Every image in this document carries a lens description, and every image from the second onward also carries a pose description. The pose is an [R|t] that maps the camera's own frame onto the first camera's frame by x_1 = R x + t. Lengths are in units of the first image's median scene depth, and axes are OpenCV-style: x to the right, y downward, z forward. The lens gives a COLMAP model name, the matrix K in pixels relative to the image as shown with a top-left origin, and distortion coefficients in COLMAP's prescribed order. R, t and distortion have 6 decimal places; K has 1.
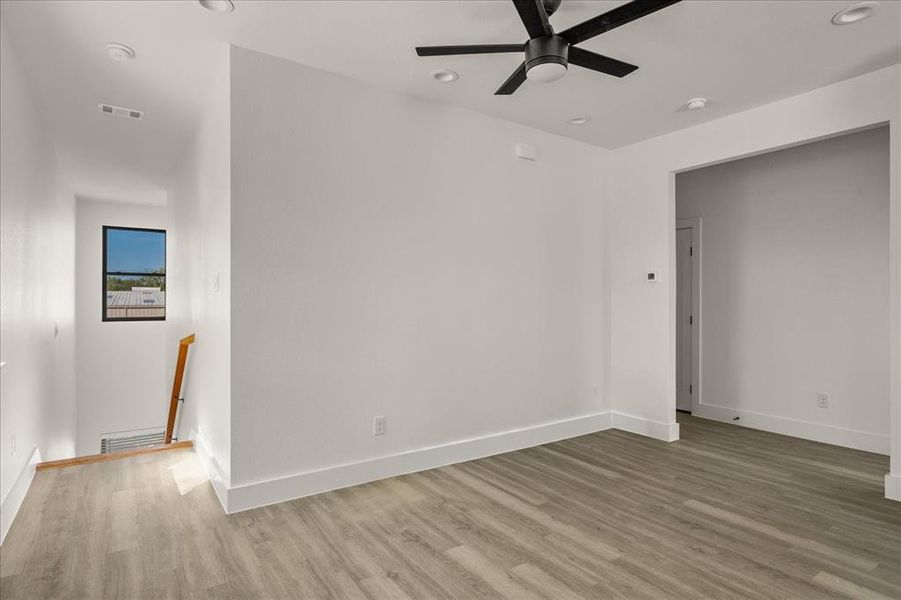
lens RADIAL K [[489.0, 0, 450.8], [0, 489.0, 300.0], [0, 0, 1]] dist [-0.000896, 0.000191]
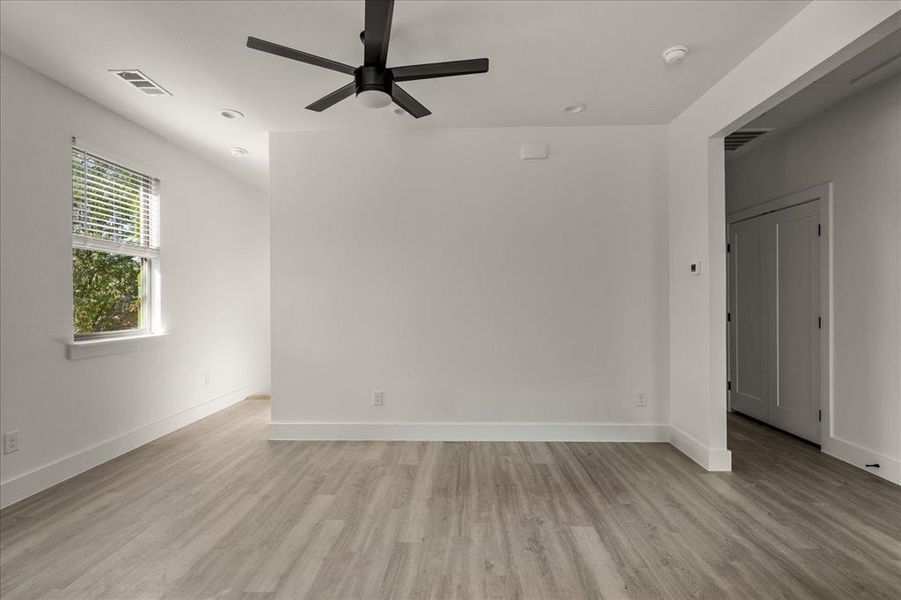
lens RADIAL K [[433.3, 0, 449.4], [0, 433.3, 298.0], [0, 0, 1]] dist [-0.001376, -0.000571]
pose [[0.802148, -0.008614, -0.597063, 0.746062], [0.007195, 0.999963, -0.004760, 0.004977], [0.597081, -0.000477, 0.802181, 0.233356]]
